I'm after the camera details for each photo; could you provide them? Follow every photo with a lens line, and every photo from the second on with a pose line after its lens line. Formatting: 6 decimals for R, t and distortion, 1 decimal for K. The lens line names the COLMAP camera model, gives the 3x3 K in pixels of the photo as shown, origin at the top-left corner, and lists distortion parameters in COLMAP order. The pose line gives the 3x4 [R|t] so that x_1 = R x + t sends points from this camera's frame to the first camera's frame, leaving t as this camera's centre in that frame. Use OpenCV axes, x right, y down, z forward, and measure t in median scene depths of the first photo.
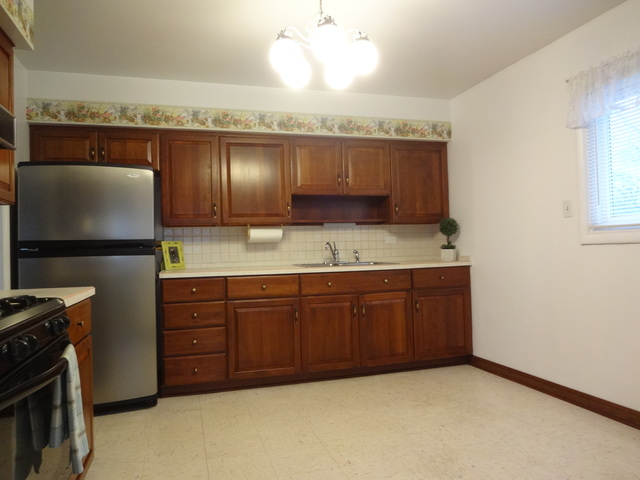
lens RADIAL K [[468.4, 0, 320.0], [0, 468.4, 240.0], [0, 0, 1]] dist [-0.008836, -0.001360]
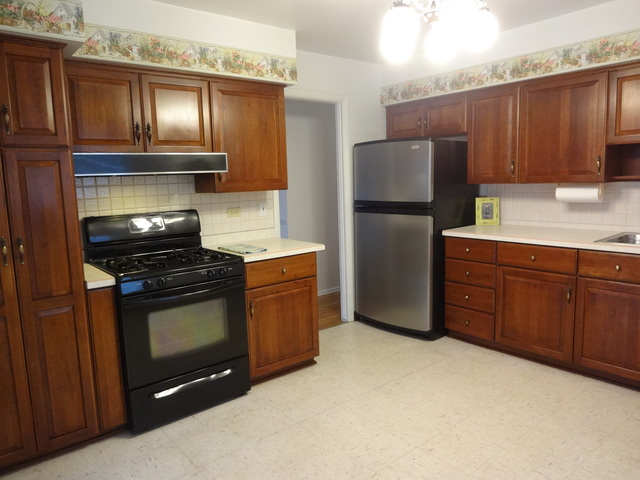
lens RADIAL K [[468.4, 0, 320.0], [0, 468.4, 240.0], [0, 0, 1]] dist [-0.008836, -0.001360]
pose [[0.389763, 0.137173, -0.910642, 0.546995], [0.042527, 0.985108, 0.166592, -0.103436], [0.919933, -0.103658, 0.378126, 0.285220]]
